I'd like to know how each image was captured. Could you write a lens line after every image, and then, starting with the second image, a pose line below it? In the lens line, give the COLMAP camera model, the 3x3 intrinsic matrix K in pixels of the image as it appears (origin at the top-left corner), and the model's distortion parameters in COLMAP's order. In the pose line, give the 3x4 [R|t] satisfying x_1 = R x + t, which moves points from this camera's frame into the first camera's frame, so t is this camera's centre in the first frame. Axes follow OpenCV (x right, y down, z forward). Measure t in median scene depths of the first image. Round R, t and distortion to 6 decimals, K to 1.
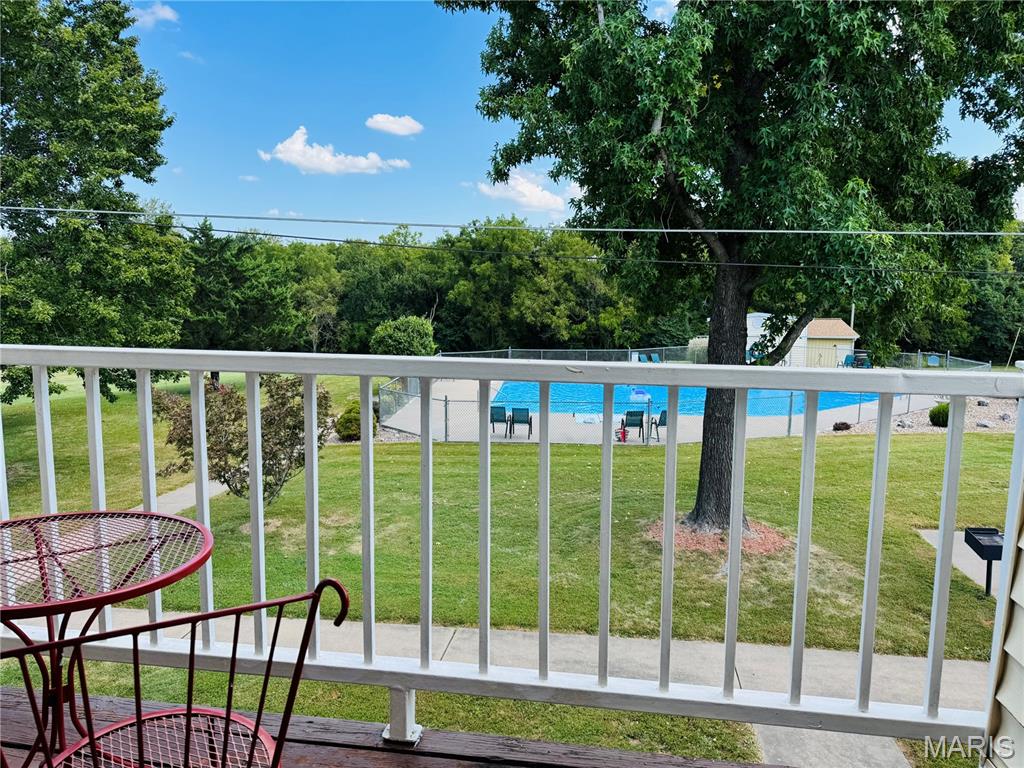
lens RADIAL K [[710.7, 0, 509.6], [0, 710.7, 385.1], [0, 0, 1]] dist [0.086591, -0.136287]
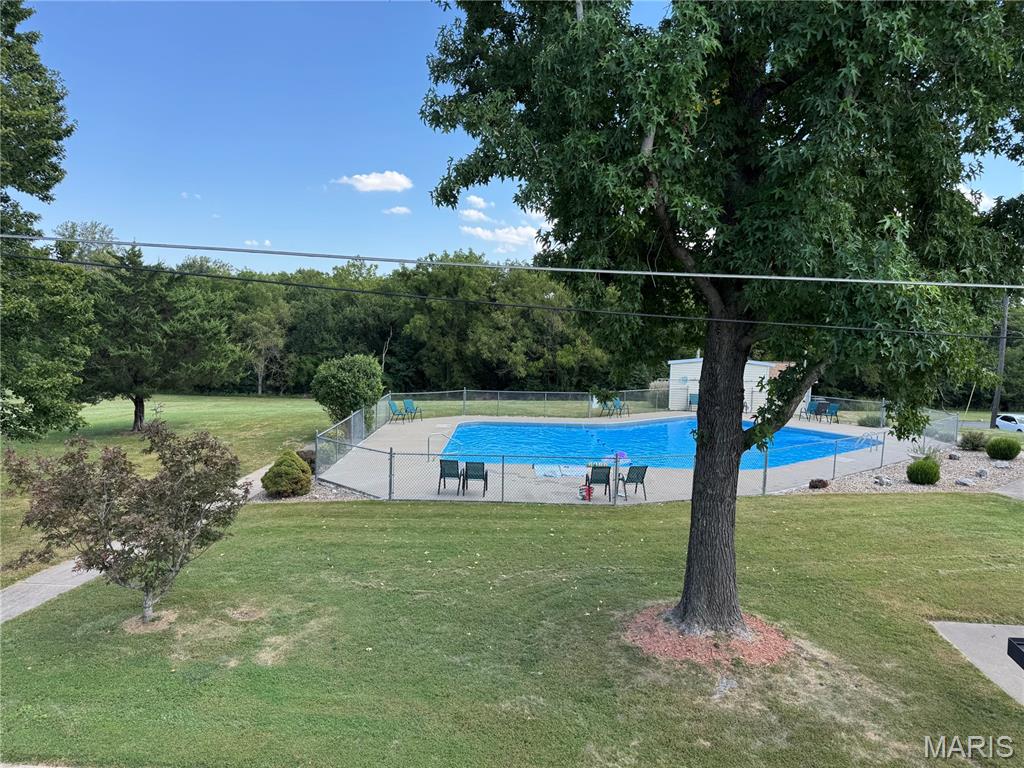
lens RADIAL K [[715.6, 0, 514.5], [0, 715.6, 386.3], [0, 0, 1]] dist [0.035891, -0.039789]
pose [[0.997505, 0.015655, 0.068844, 0.001844], [-0.012431, 0.998817, -0.047013, -0.025002], [-0.069498, 0.046040, 0.996519, 0.109381]]
